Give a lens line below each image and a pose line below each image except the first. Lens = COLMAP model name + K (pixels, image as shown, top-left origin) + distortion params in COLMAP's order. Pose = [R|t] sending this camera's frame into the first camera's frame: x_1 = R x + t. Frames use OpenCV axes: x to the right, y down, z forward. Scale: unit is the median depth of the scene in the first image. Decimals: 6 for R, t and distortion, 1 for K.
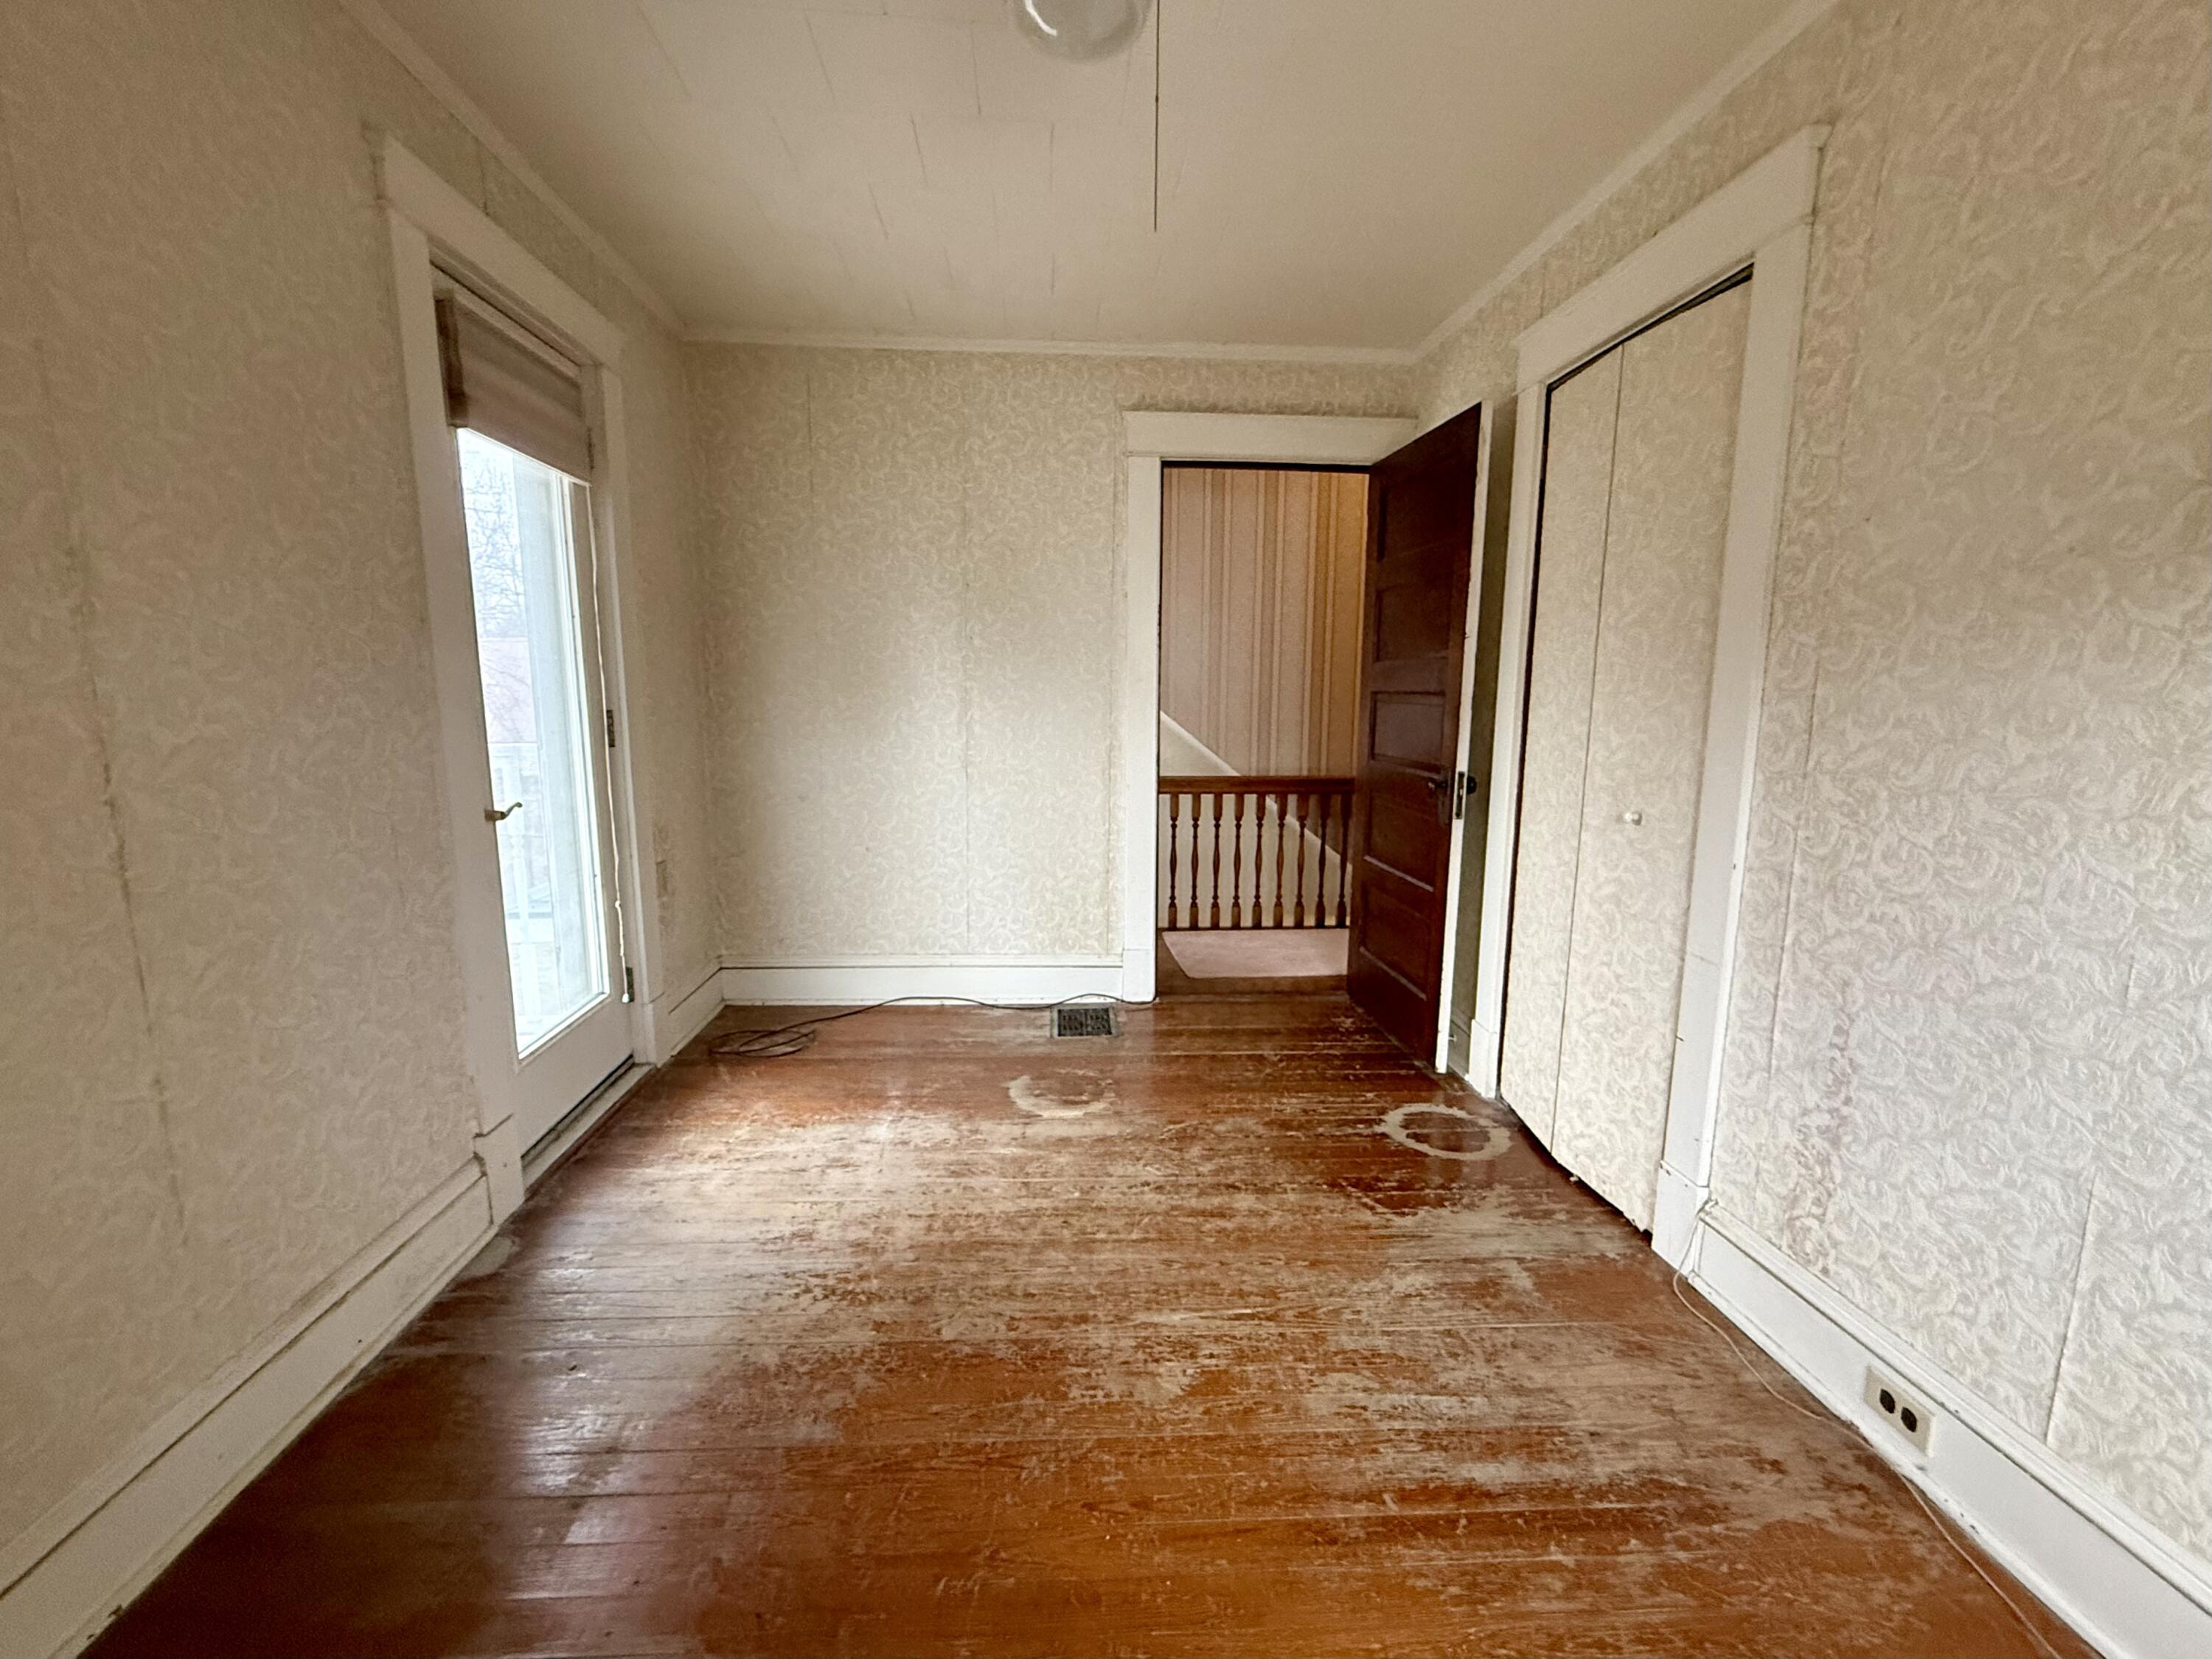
lens RADIAL K [[907.7, 0, 1102.0], [0, 907.7, 828.4], [0, 0, 1]] dist [-0.003268, -0.000242]
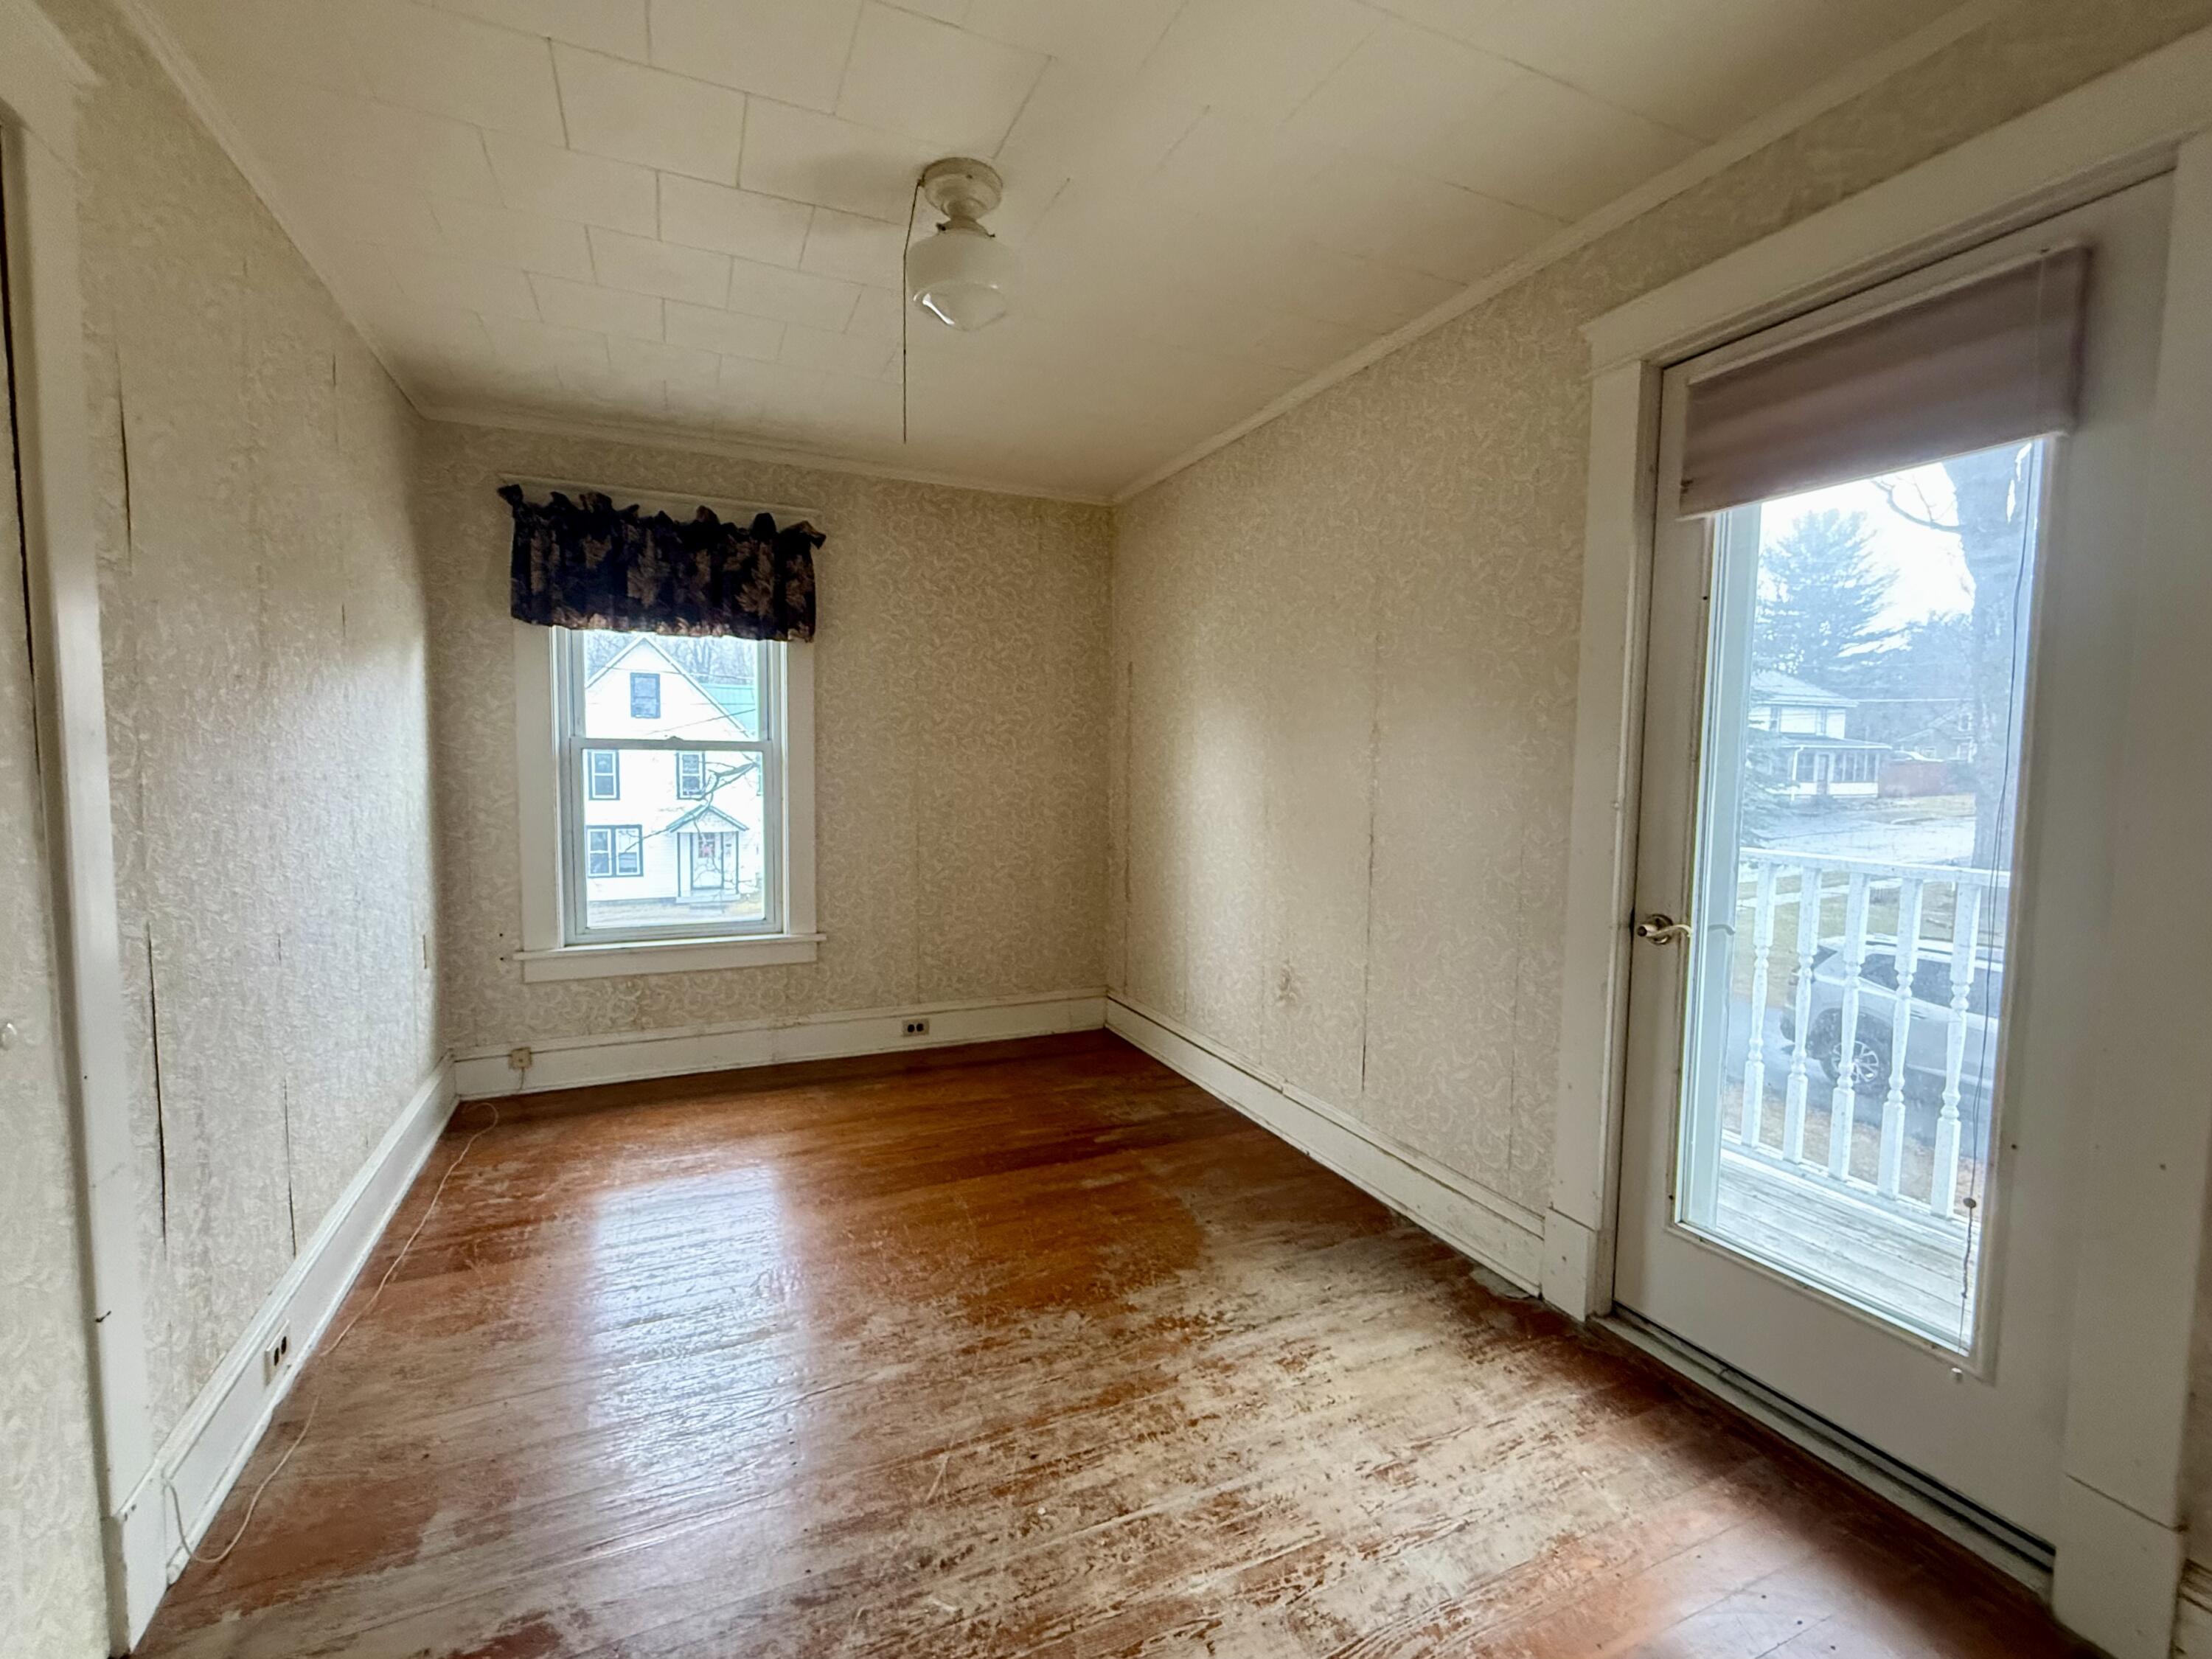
lens RADIAL K [[907.7, 0, 1105.3], [0, 907.7, 826.8], [0, 0, 1]] dist [-0.003268, -0.000242]
pose [[-0.928872, 0.010409, -0.370254, 0.202243], [-0.073219, 0.974721, 0.211089, -0.294113], [0.363091, 0.223184, -0.904629, 1.722226]]
